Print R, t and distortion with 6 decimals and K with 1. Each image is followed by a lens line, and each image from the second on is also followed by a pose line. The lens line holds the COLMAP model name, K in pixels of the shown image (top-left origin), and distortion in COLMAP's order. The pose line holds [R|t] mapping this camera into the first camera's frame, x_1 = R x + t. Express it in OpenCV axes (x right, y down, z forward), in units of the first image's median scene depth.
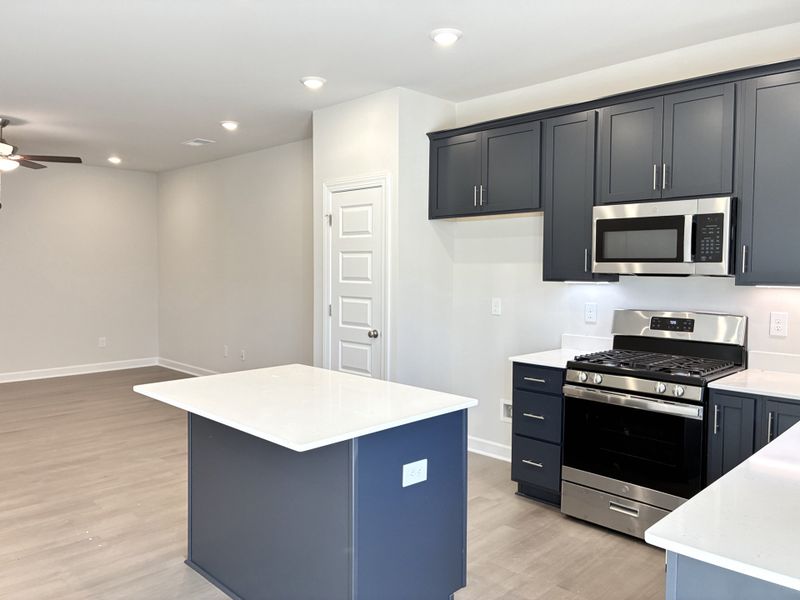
lens RADIAL K [[609.4, 0, 405.3], [0, 609.4, 300.1], [0, 0, 1]] dist [0.064198, -0.059852]
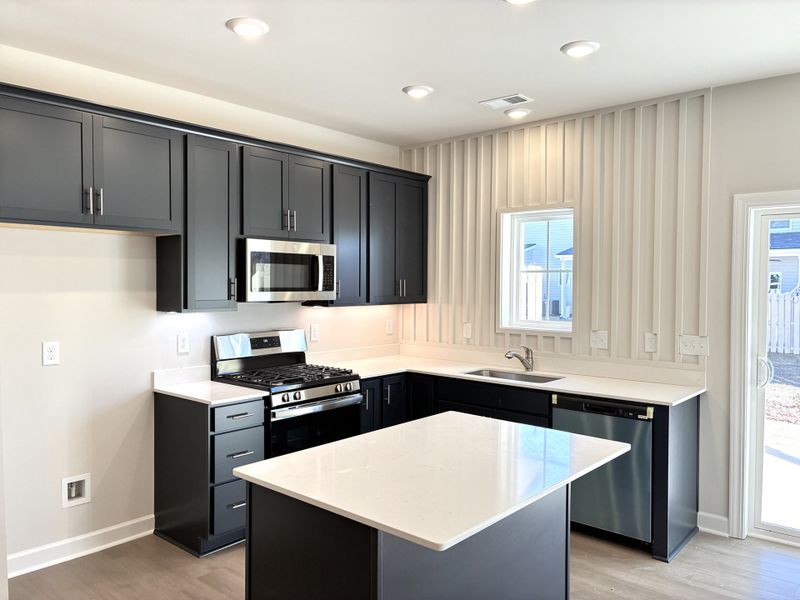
lens RADIAL K [[609.4, 0, 403.9], [0, 609.4, 299.7], [0, 0, 1]] dist [0.064198, -0.059852]
pose [[-0.073015, -0.035669, 0.996693, -0.763941], [0.047132, 0.998120, 0.039173, -0.077217], [-0.996217, 0.049836, -0.071197, 0.823864]]
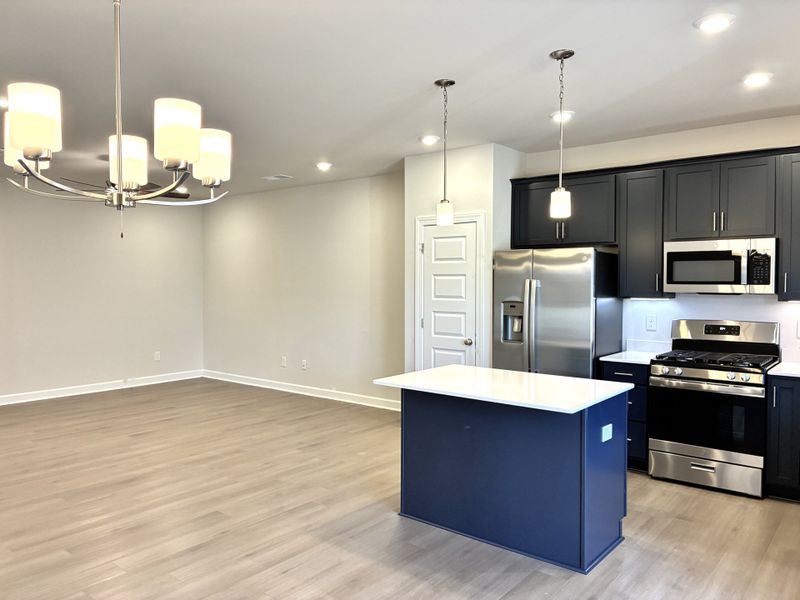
lens RADIAL K [[609.4, 0, 404.3], [0, 609.4, 301.6], [0, 0, 1]] dist [0.064198, -0.059852]
pose [[0.994296, -0.008244, 0.106333, -0.398111], [0.010361, 0.999759, -0.019369, -0.003896], [-0.106148, 0.020360, 0.994142, -0.260426]]
